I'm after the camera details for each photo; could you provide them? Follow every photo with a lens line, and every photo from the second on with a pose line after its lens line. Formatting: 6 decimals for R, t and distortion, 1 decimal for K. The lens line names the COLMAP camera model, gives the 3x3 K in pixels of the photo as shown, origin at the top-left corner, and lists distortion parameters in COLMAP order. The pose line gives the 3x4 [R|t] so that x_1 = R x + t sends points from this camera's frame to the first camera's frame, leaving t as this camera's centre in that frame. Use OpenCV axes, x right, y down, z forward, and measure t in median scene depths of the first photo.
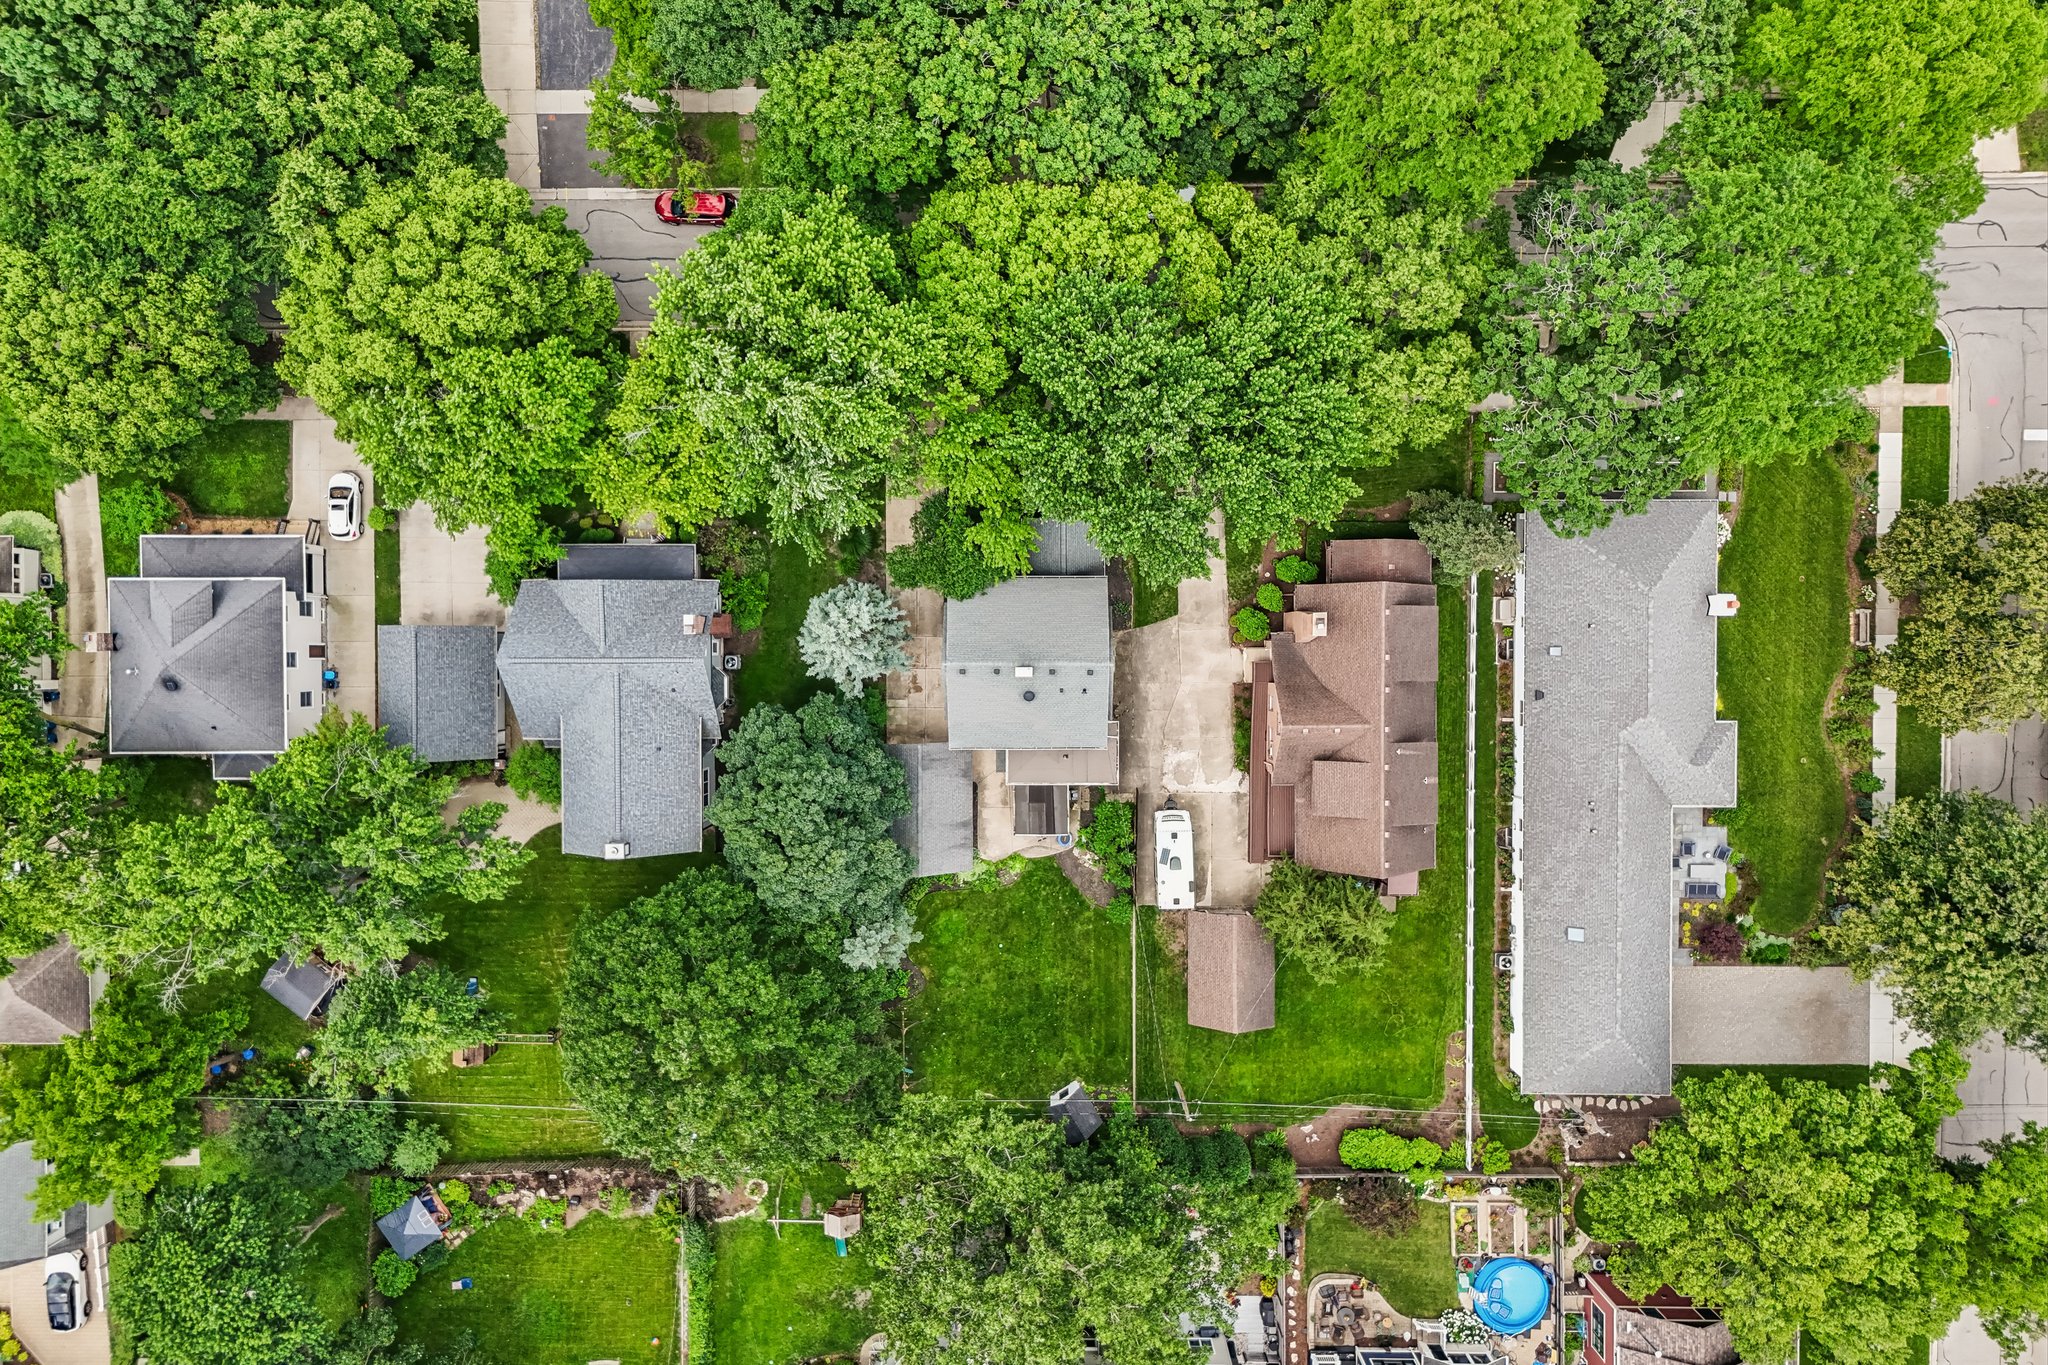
lens RADIAL K [[1455.7, 0, 1022.3], [0, 1455.7, 683.1], [0, 0, 1]] dist [-0.026020, 0.007598]
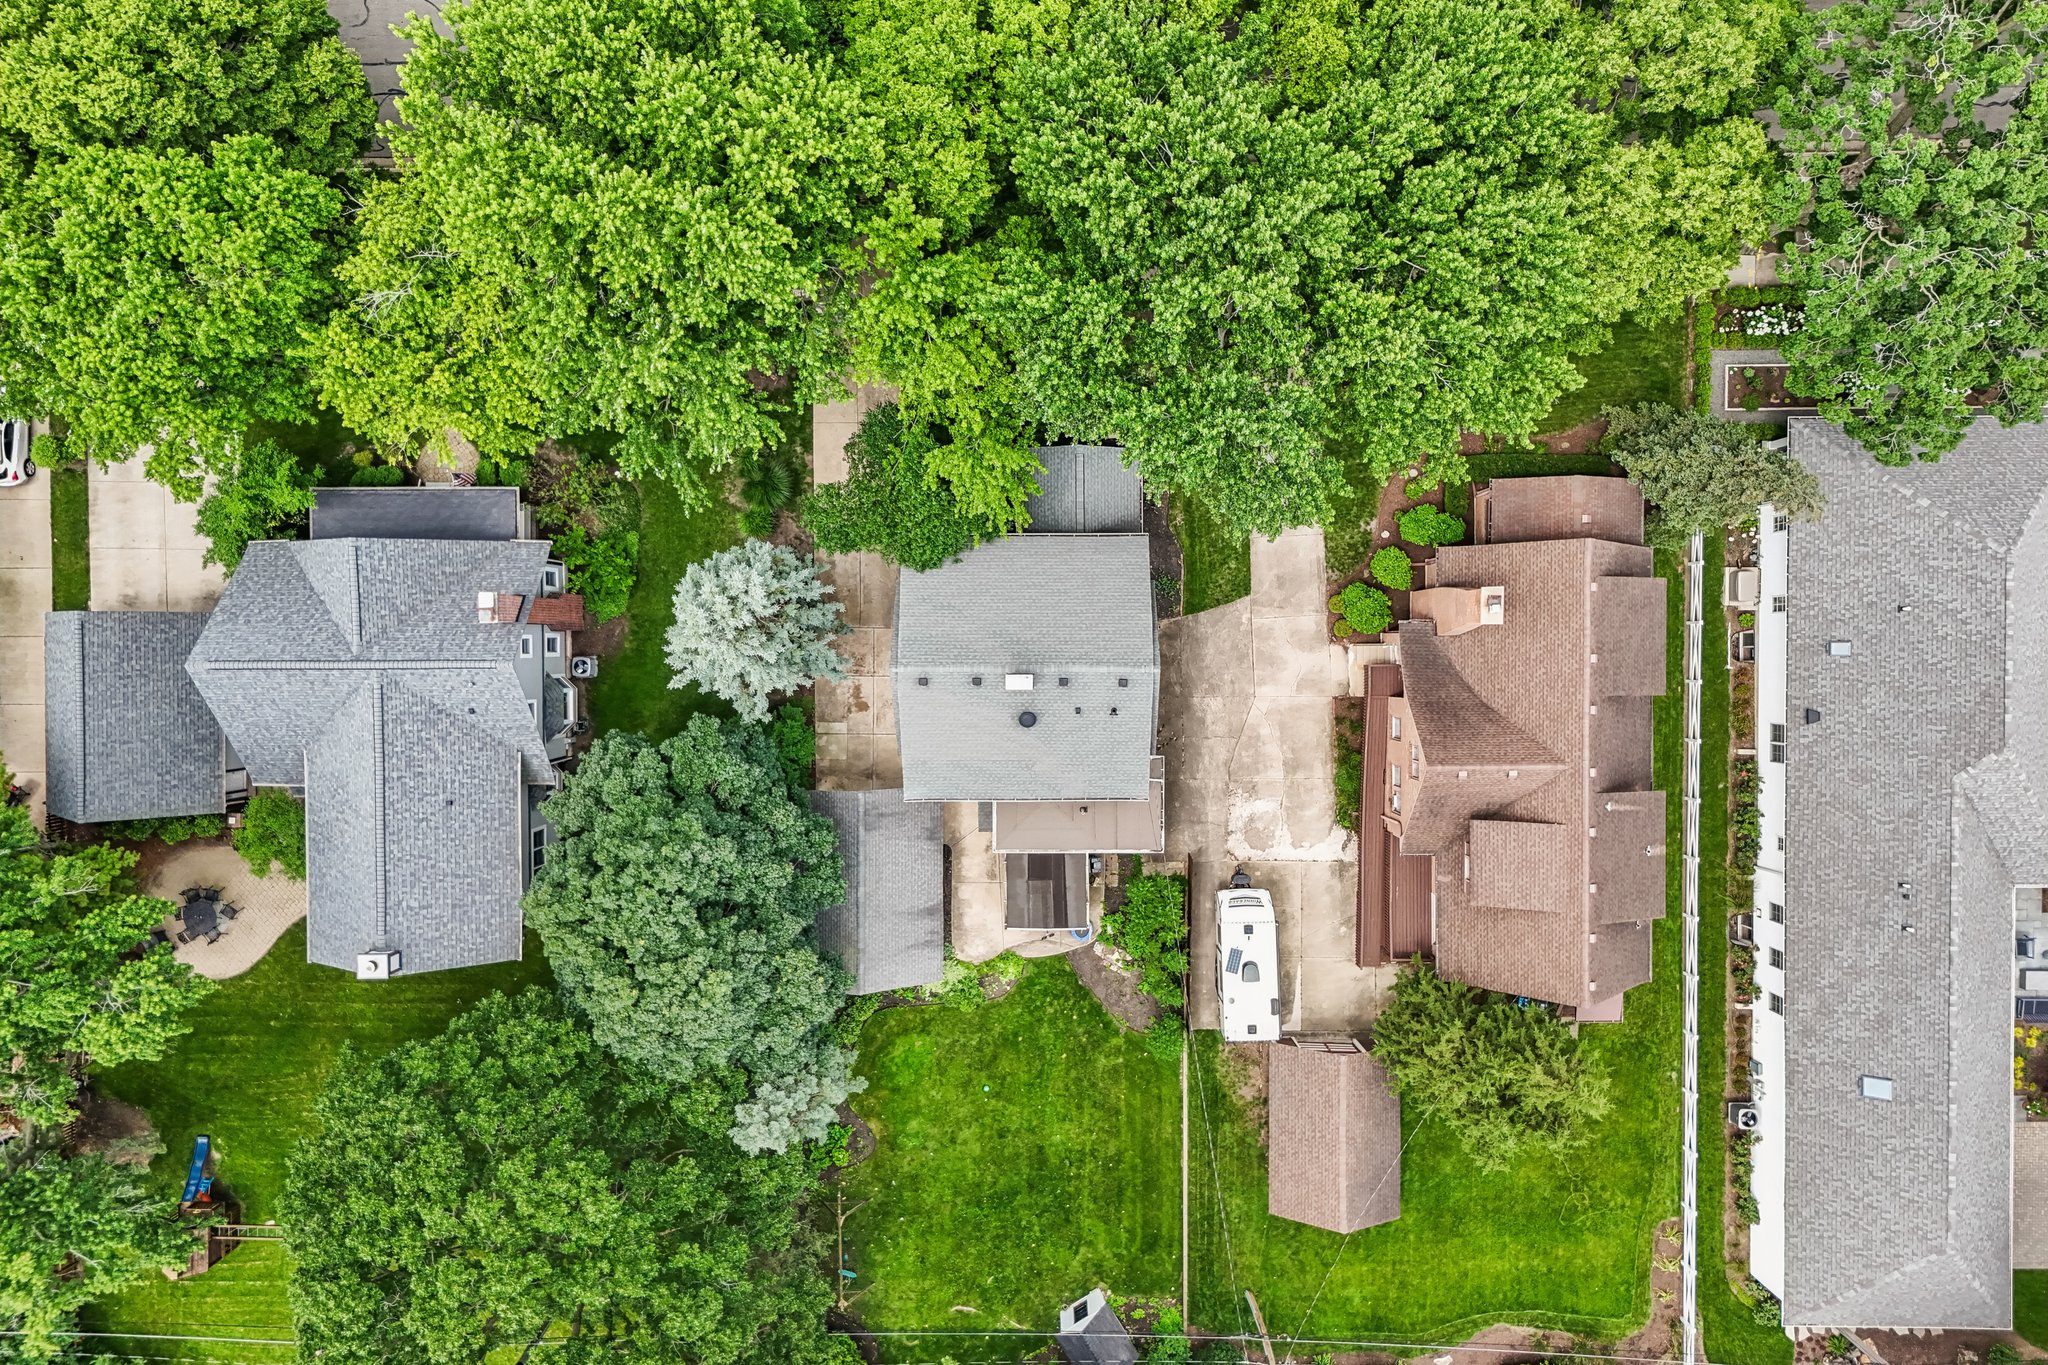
lens RADIAL K [[1455.7, 0, 1025.2], [0, 1455.7, 688.3], [0, 0, 1]] dist [-0.026020, 0.007598]
pose [[0.999999, -0.001288, -0.000327, 0.003993], [0.001289, 0.999997, 0.002037, -0.006354], [0.000325, -0.002038, 0.999998, 0.371141]]
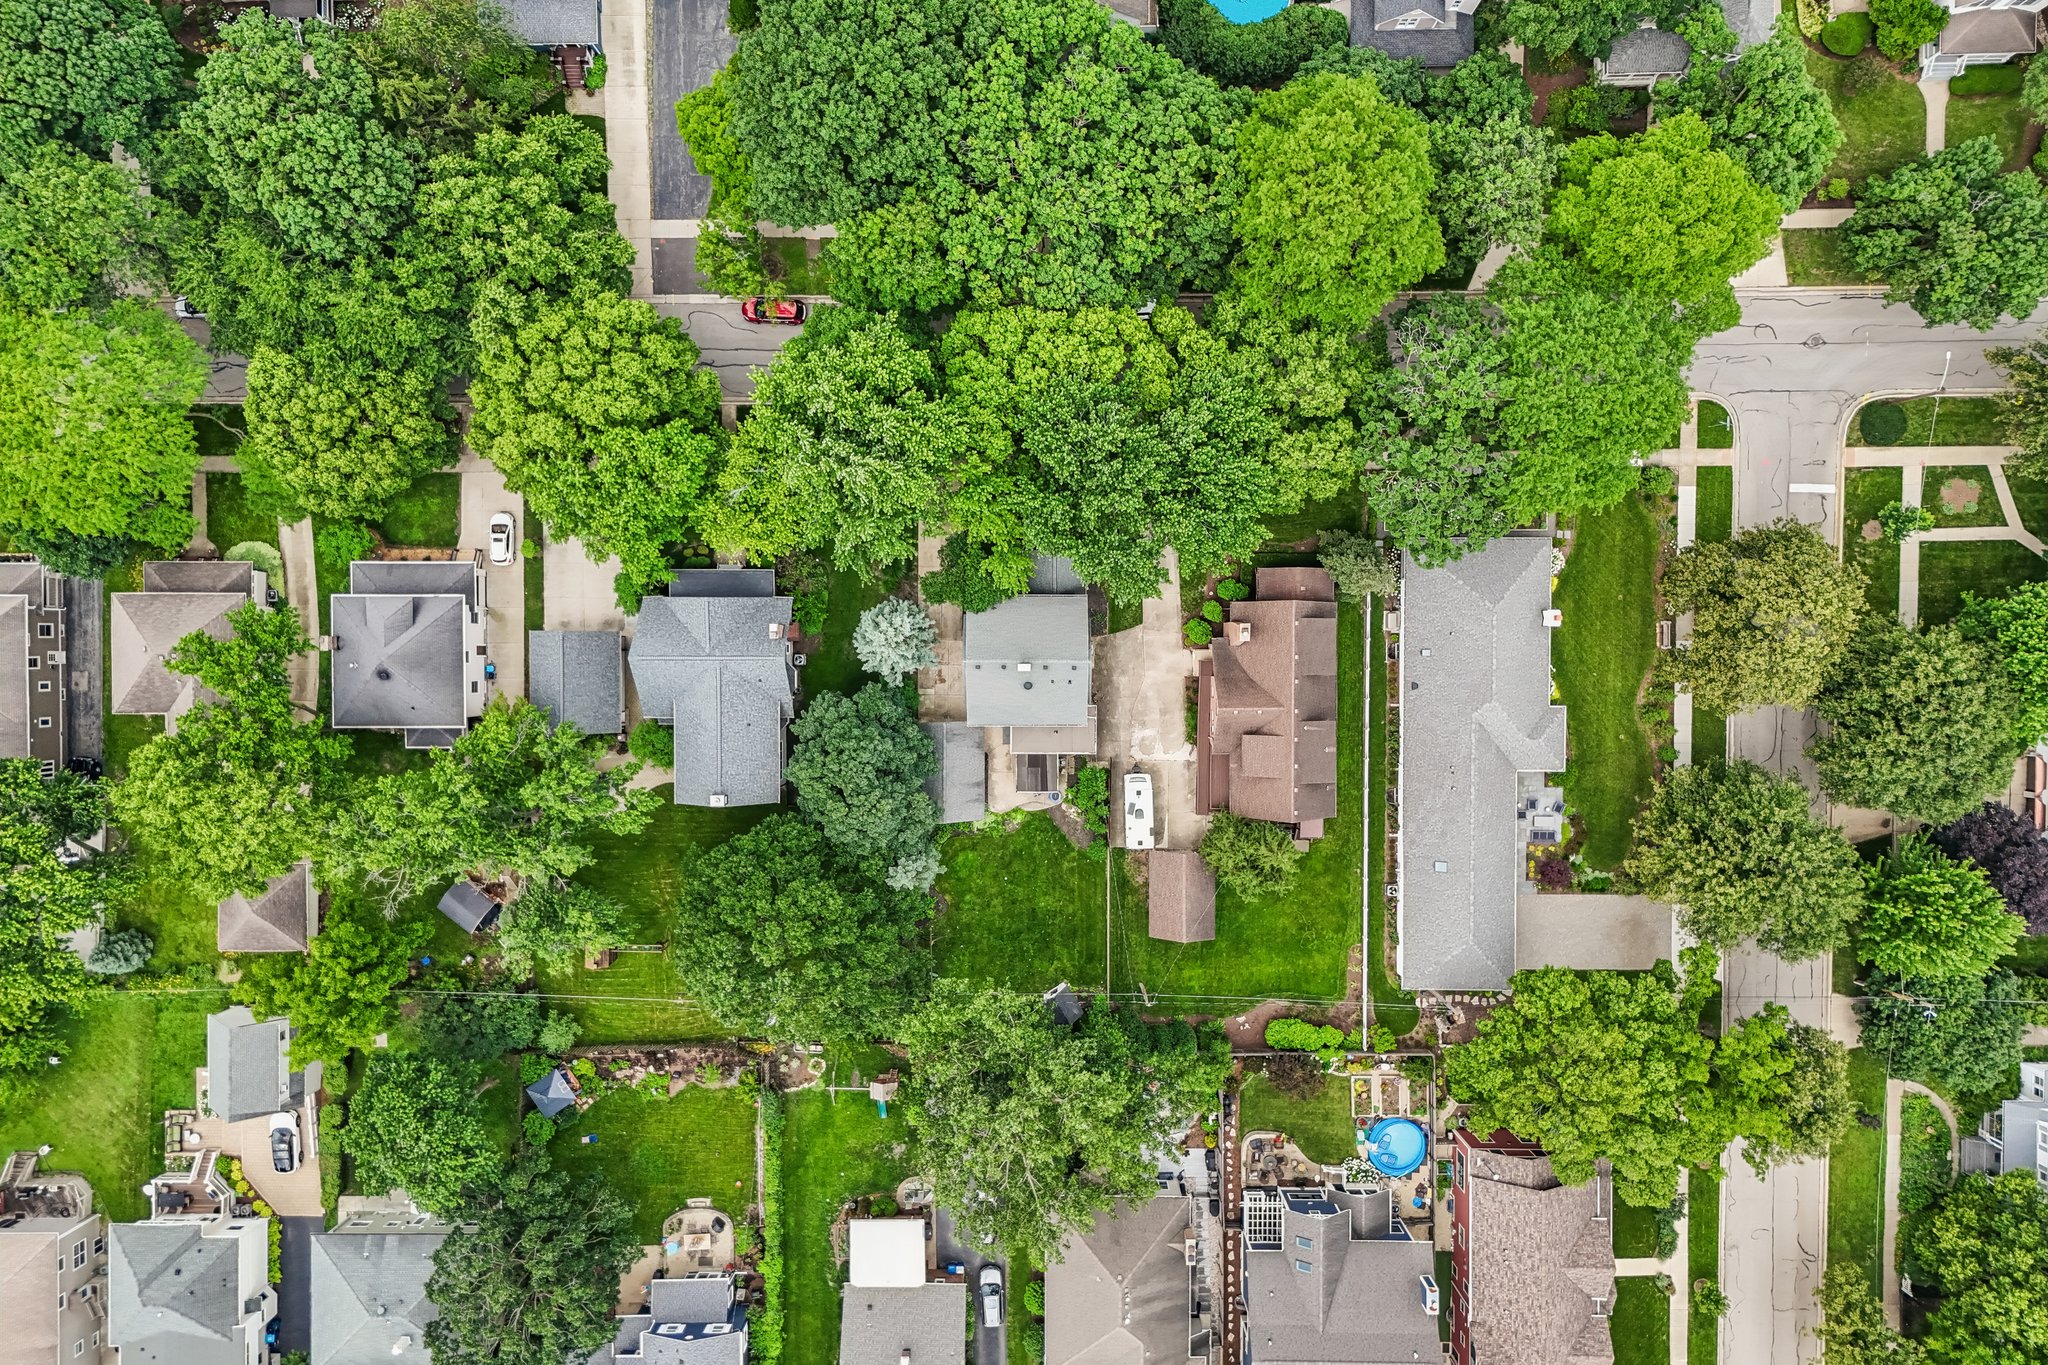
lens RADIAL K [[1455.7, 0, 1023.3], [0, 1455.7, 679.0], [0, 0, 1]] dist [-0.026020, 0.007598]
pose [[0.999995, 0.002312, 0.002189, -0.002652], [-0.002308, 0.999996, -0.001886, 0.005557], [-0.002194, 0.001880, 0.999996, -0.336579]]
